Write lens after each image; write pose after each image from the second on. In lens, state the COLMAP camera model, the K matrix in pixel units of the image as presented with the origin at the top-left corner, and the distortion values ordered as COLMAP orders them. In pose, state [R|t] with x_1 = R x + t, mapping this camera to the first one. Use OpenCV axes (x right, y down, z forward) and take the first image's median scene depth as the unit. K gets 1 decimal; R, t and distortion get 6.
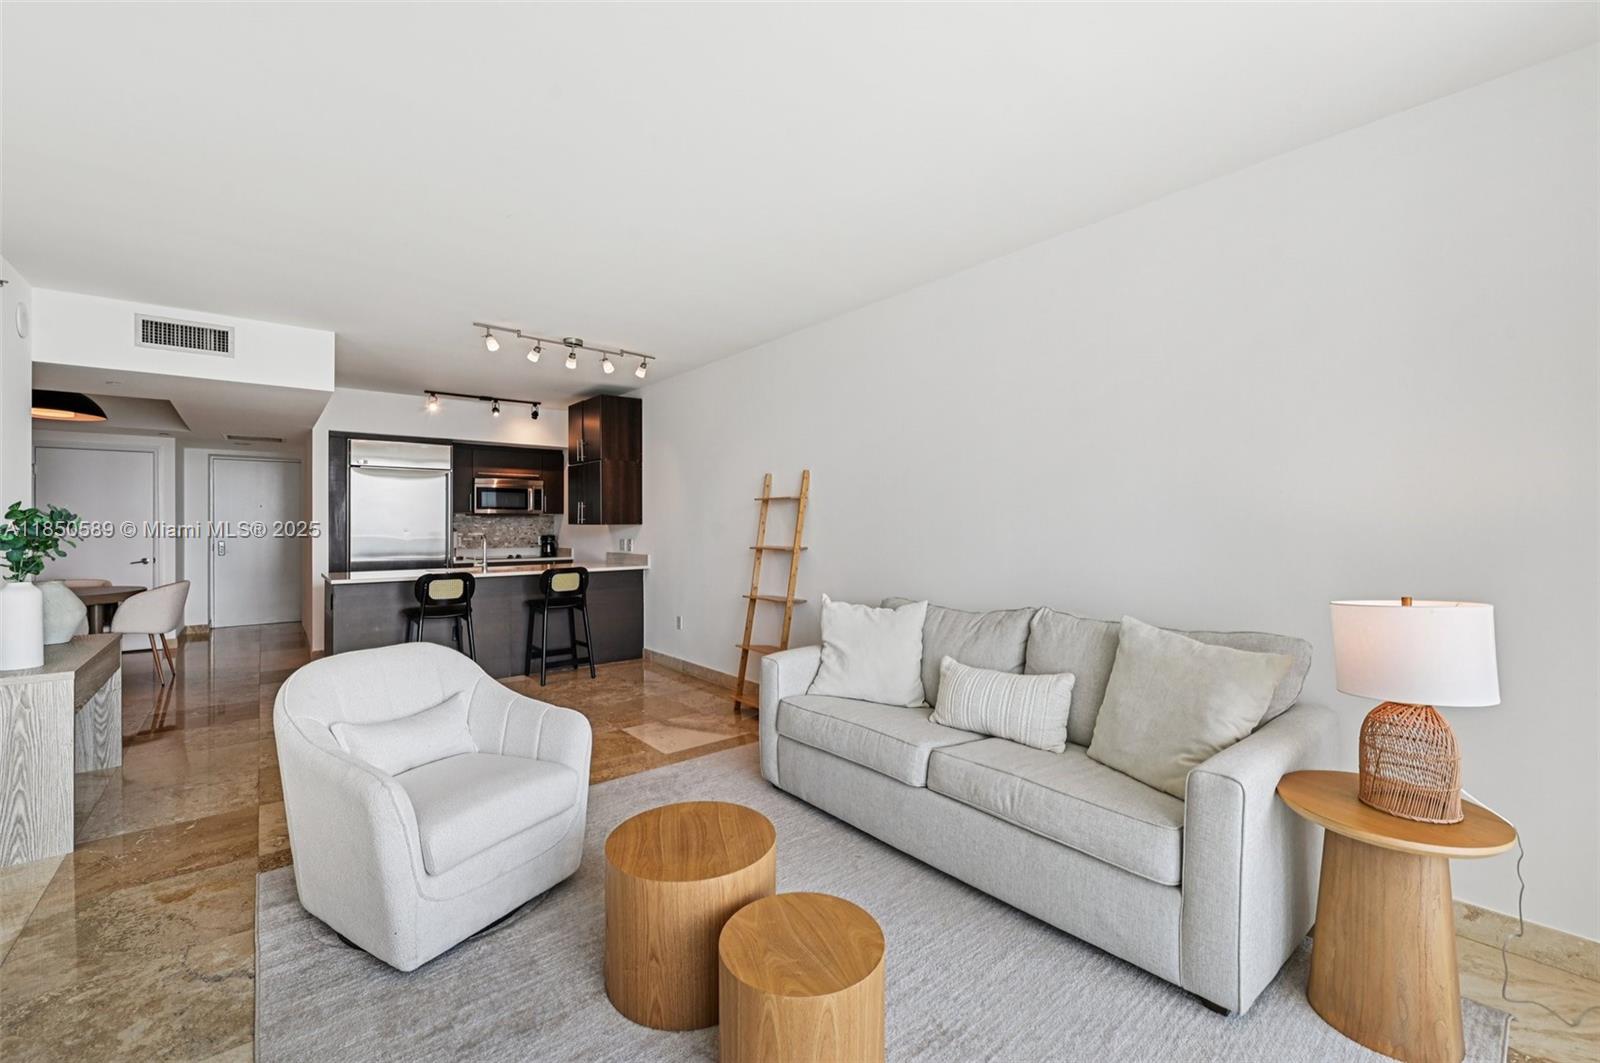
lens RADIAL K [[648.0, 0, 786.0], [0, 648.0, 537.3], [0, 0, 1]] dist [-0.007612, -0.000566]
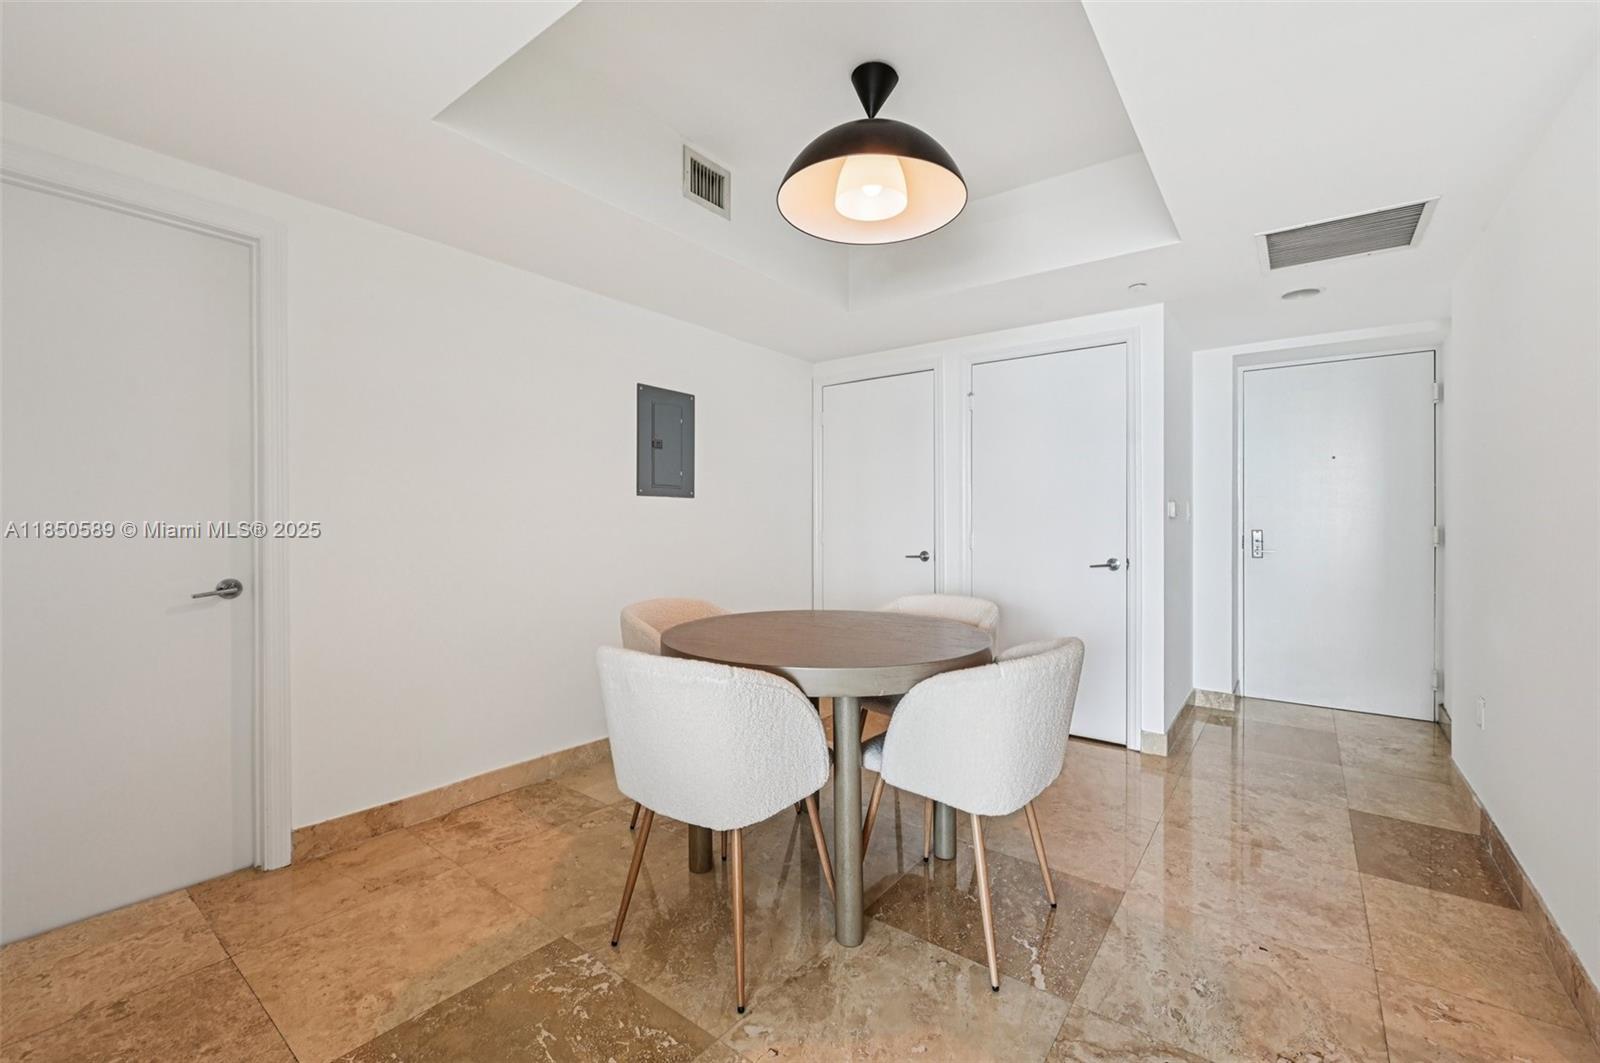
lens RADIAL K [[679.6, 0, 807.0], [0, 679.6, 534.1], [0, 0, 1]] dist [-0.001811, 0.000493]
pose [[0.236447, -0.005326, -0.971630, -0.893733], [-0.013402, 0.999872, -0.008742, 0.037560], [0.971552, 0.015089, 0.236346, 1.068556]]
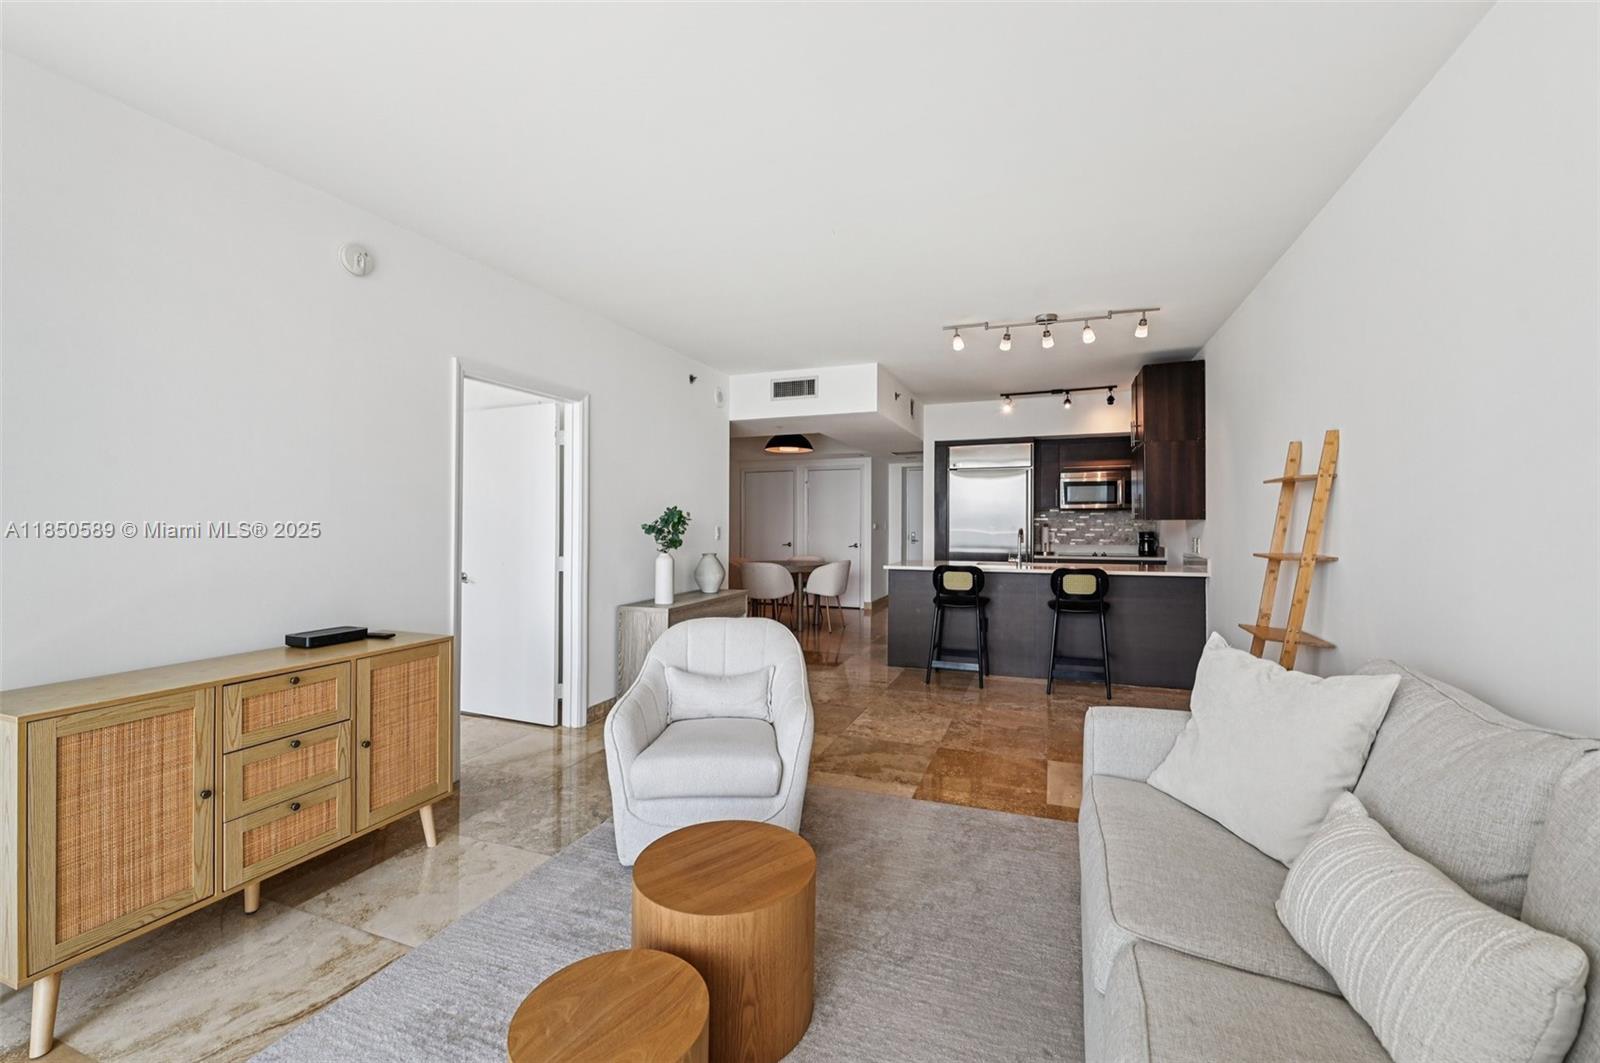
lens RADIAL K [[648.0, 0, 789.8], [0, 648.0, 517.3], [0, 0, 1]] dist [-0.007612, -0.000566]
pose [[0.502208, -0.003668, -0.864739, 0.281533], [-0.017583, 0.999741, -0.014453, -0.004178], [0.864568, 0.022463, 0.502013, 0.248954]]
